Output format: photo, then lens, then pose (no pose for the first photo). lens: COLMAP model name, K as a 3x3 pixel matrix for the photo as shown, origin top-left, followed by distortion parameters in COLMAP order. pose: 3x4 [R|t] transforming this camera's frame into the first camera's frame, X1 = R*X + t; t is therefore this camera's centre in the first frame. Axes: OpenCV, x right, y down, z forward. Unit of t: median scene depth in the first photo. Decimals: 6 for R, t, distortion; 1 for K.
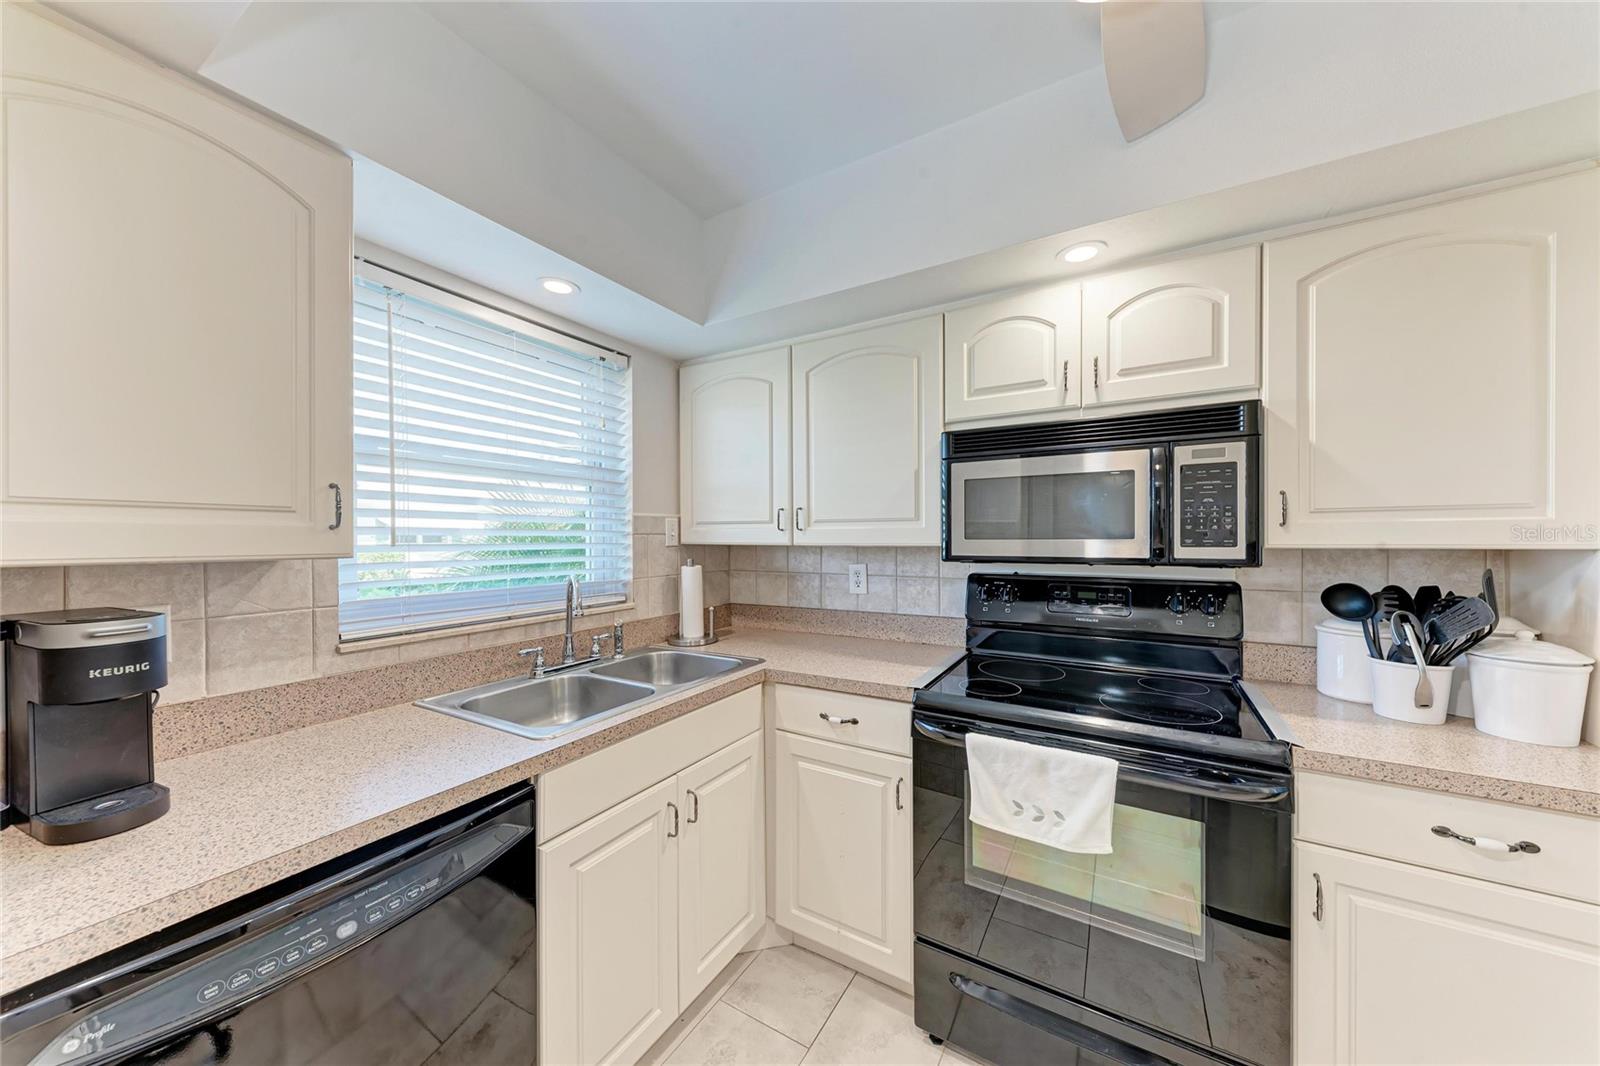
lens RADIAL K [[551.2, 0, 795.2], [0, 551.2, 537.4], [0, 0, 1]] dist [0.009834, -0.000333]
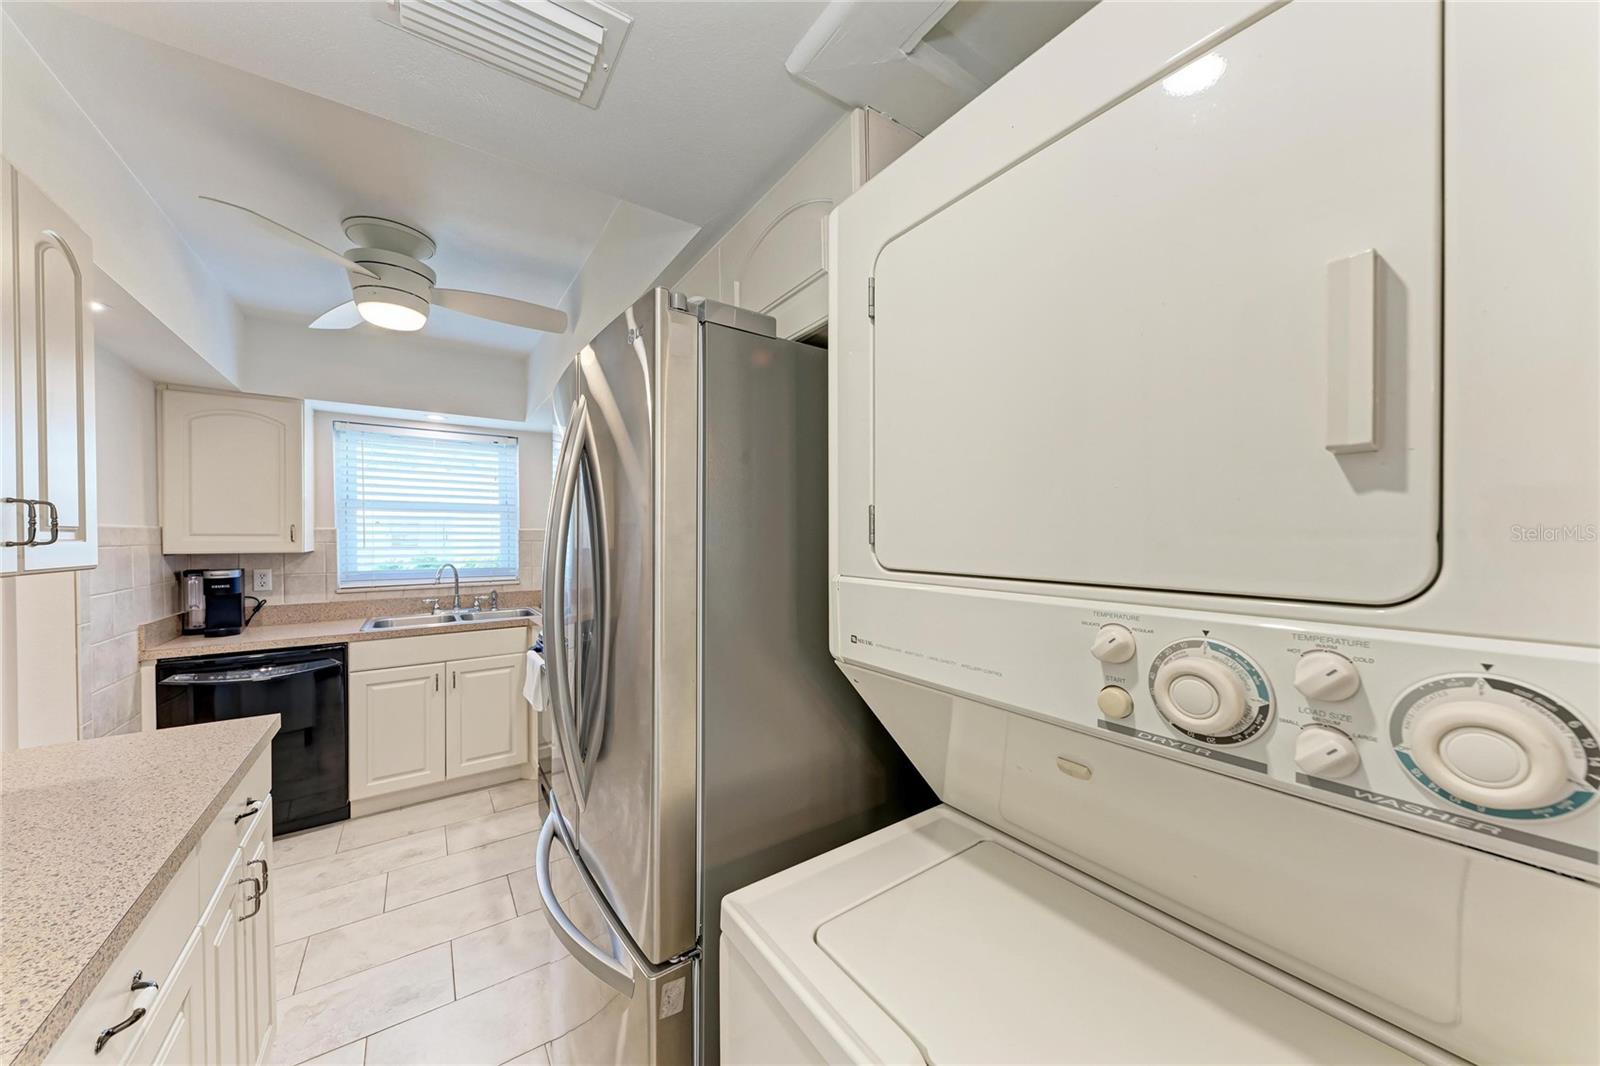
lens RADIAL K [[556.1, 0, 798.2], [0, 556.1, 534.0], [0, 0, 1]] dist [0.001873, -0.000663]
pose [[0.920052, 0.010196, -0.391663, 1.975090], [-0.009188, 0.999948, 0.004448, -0.071810], [0.391688, -0.000494, 0.920098, -0.417128]]
